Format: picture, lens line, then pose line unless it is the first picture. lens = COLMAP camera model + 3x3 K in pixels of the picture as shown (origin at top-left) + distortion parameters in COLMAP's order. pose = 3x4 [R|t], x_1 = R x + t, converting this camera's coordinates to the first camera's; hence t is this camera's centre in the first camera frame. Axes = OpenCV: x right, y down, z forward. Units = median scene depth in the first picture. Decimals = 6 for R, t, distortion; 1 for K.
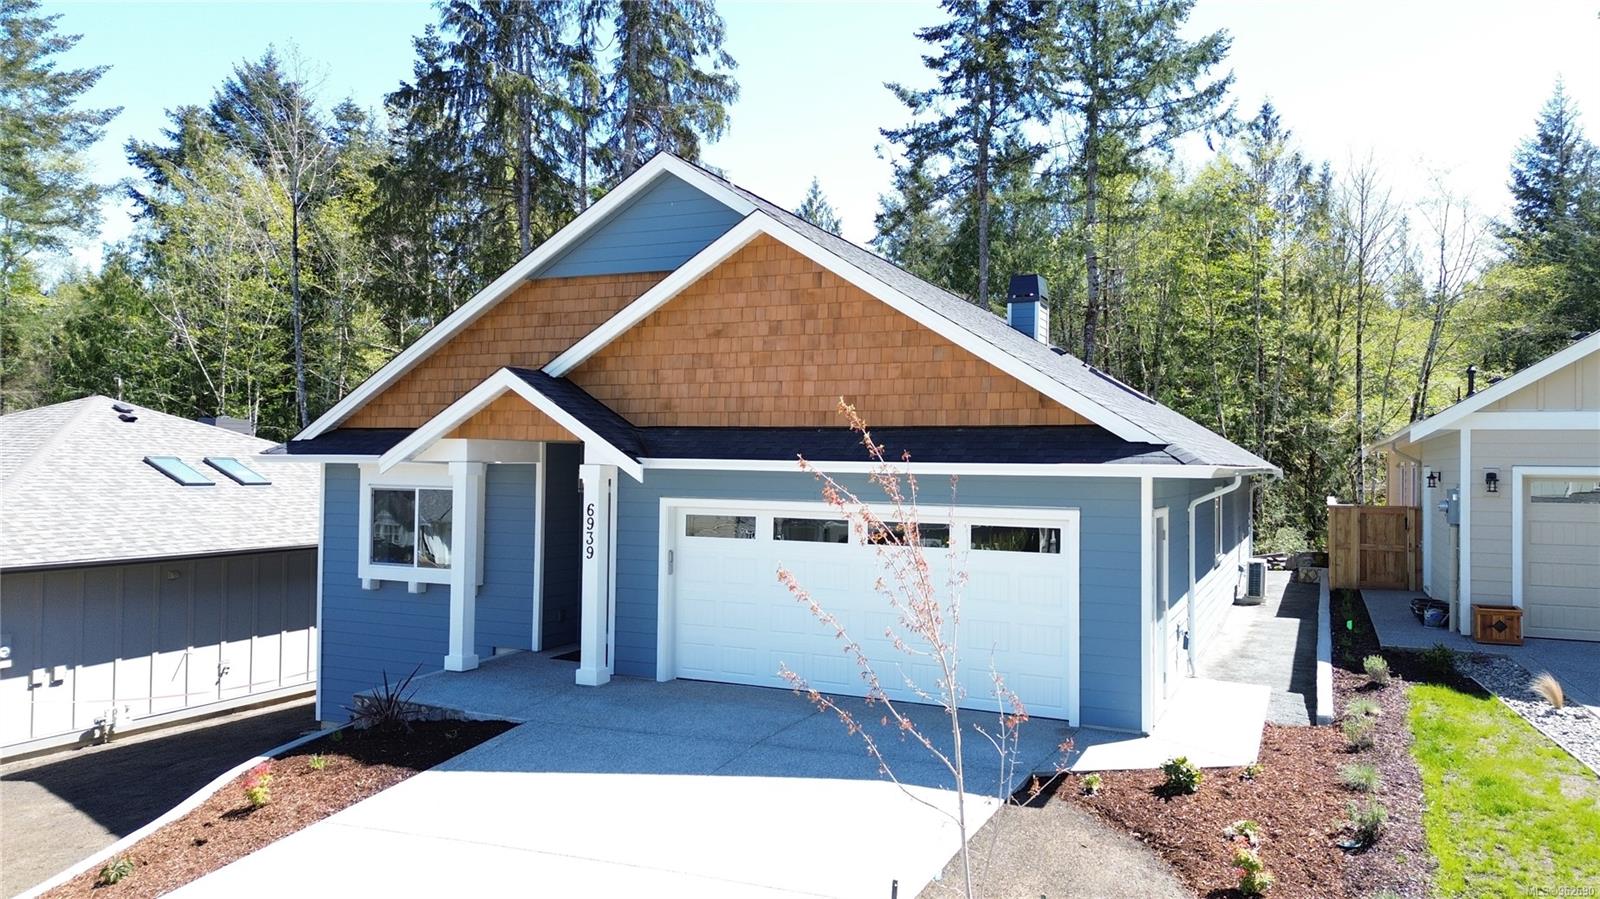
lens RADIAL K [[1120.4, 0, 803.5], [0, 1120.4, 452.1], [0, 0, 1]] dist [0.080783, -0.078995]
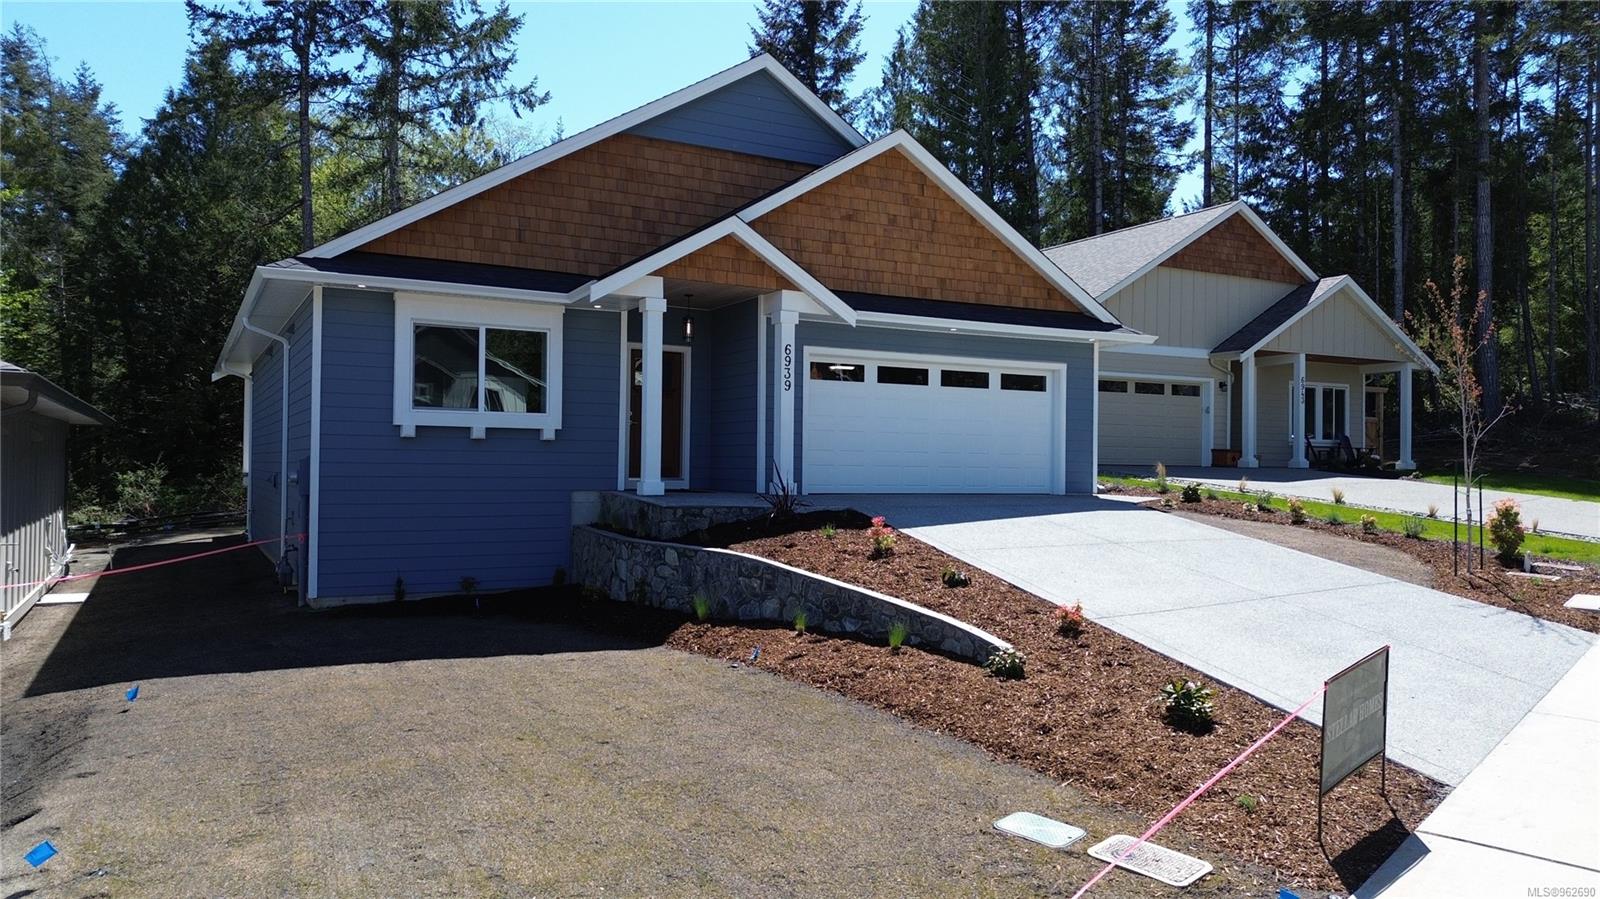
lens RADIAL K [[1120.4, 0, 803.5], [0, 1120.4, 452.1], [0, 0, 1]] dist [0.080783, -0.078995]
pose [[0.604143, 0.004055, 0.796865, -1.039743], [-0.013504, 0.999896, 0.005150, 0.142810], [-0.796761, -0.013872, 0.604135, 0.254816]]
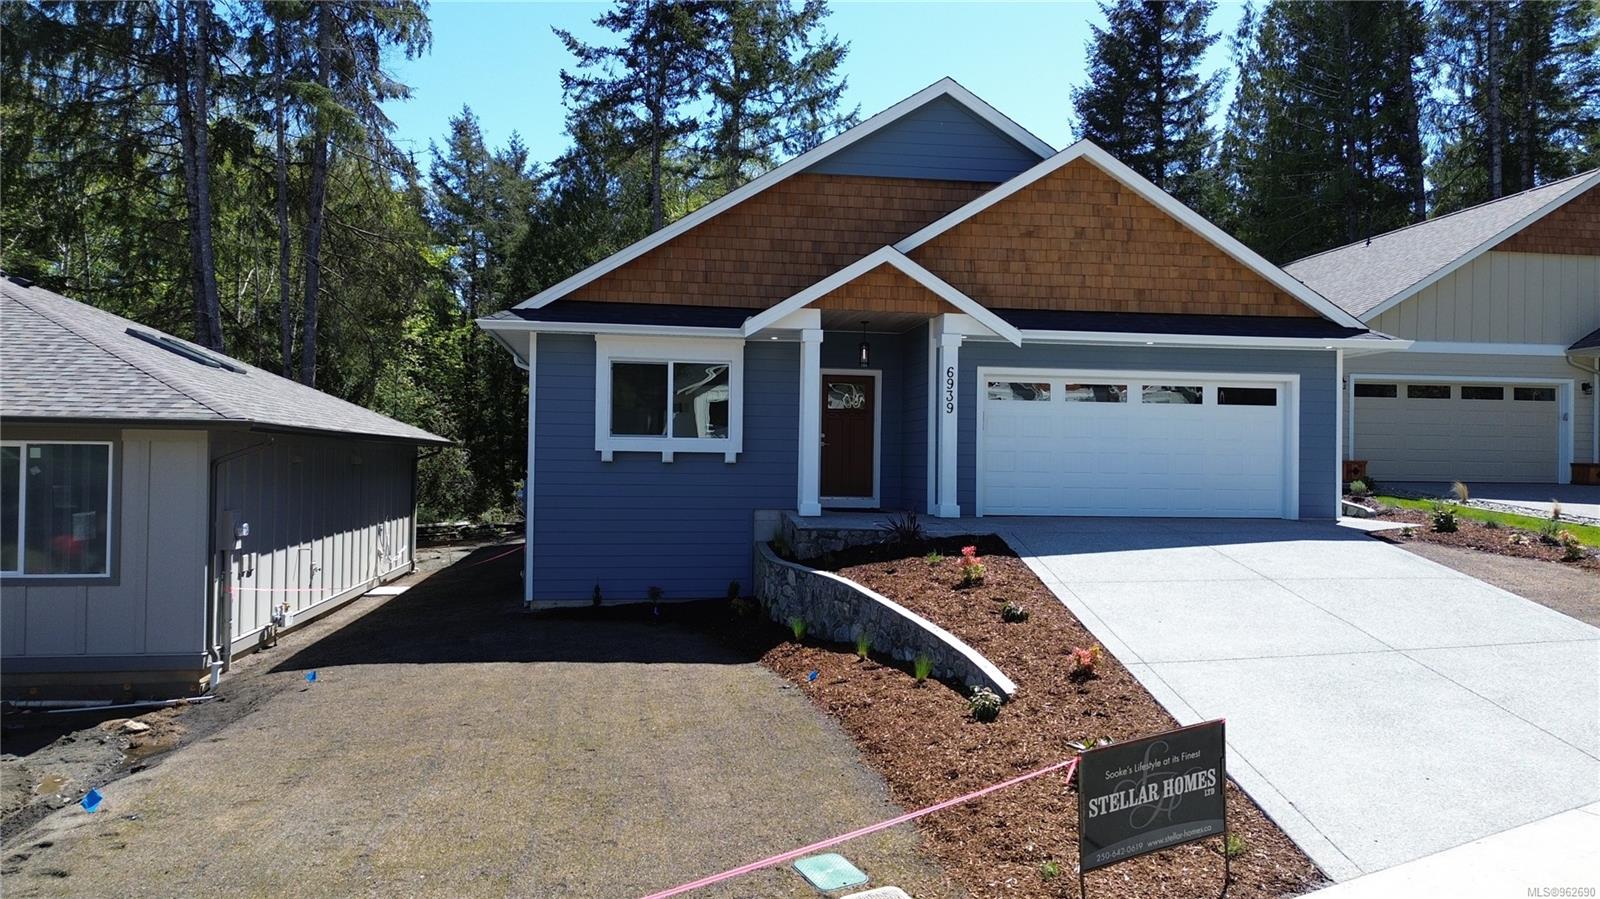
lens RADIAL K [[1120.4, 0, 803.5], [0, 1120.4, 452.1], [0, 0, 1]] dist [0.080783, -0.078995]
pose [[0.841207, 0.003614, 0.540701, -0.894278], [-0.008410, 0.999944, 0.006399, 0.120650], [-0.540647, -0.009930, 0.841191, 0.080183]]
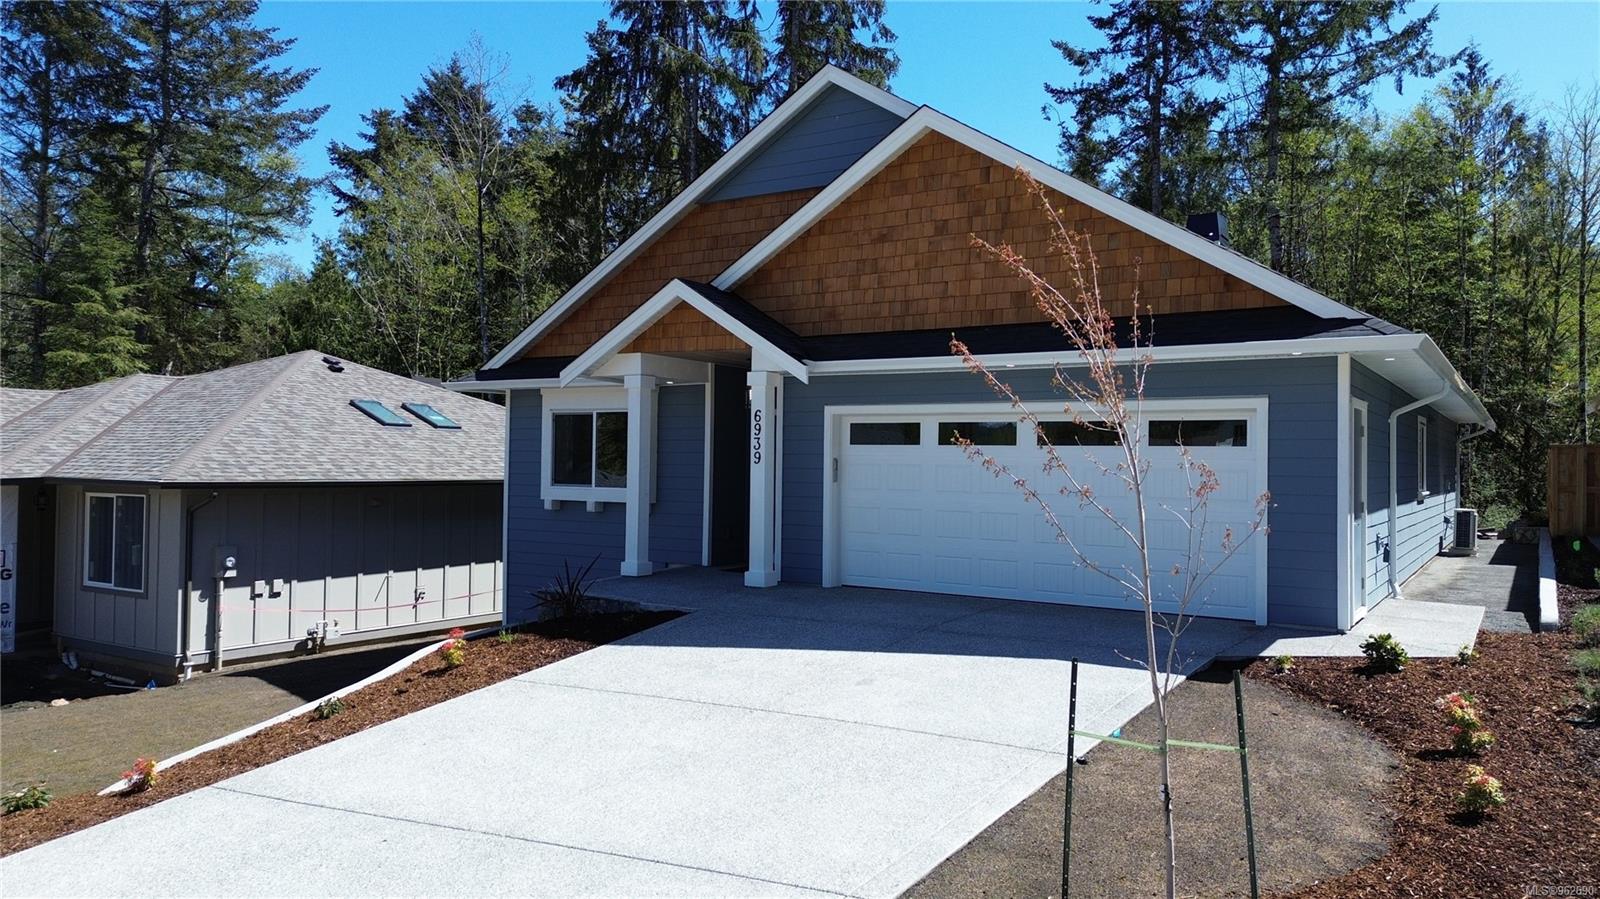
lens RADIAL K [[1120.4, 0, 803.5], [0, 1120.4, 452.1], [0, 0, 1]] dist [0.080783, -0.078995]
pose [[0.989950, -0.001165, -0.141411, -0.004851], [0.001131, 0.999999, -0.000324, 0.078759], [0.141411, 0.000161, 0.989951, 0.003491]]
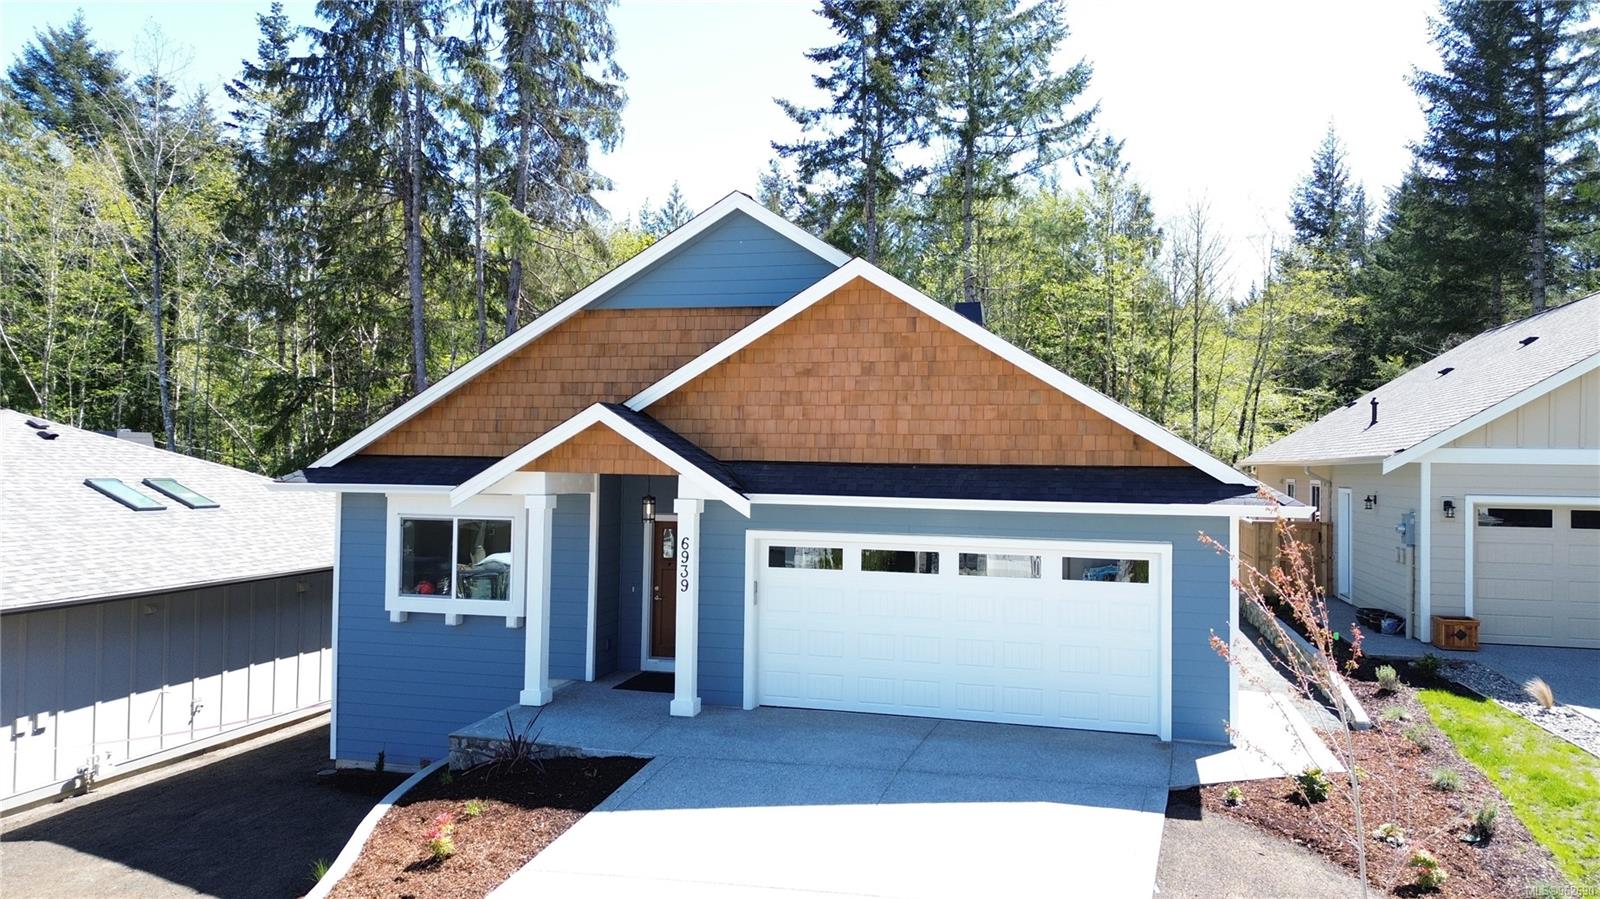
lens RADIAL K [[1120.4, 0, 803.5], [0, 1120.4, 452.1], [0, 0, 1]] dist [0.080783, -0.078995]
pose [[0.984599, 0.002852, 0.174806, -0.243383], [-0.003194, 0.999993, 0.001674, -0.031280], [-0.174801, -0.002207, 0.984601, -0.018442]]
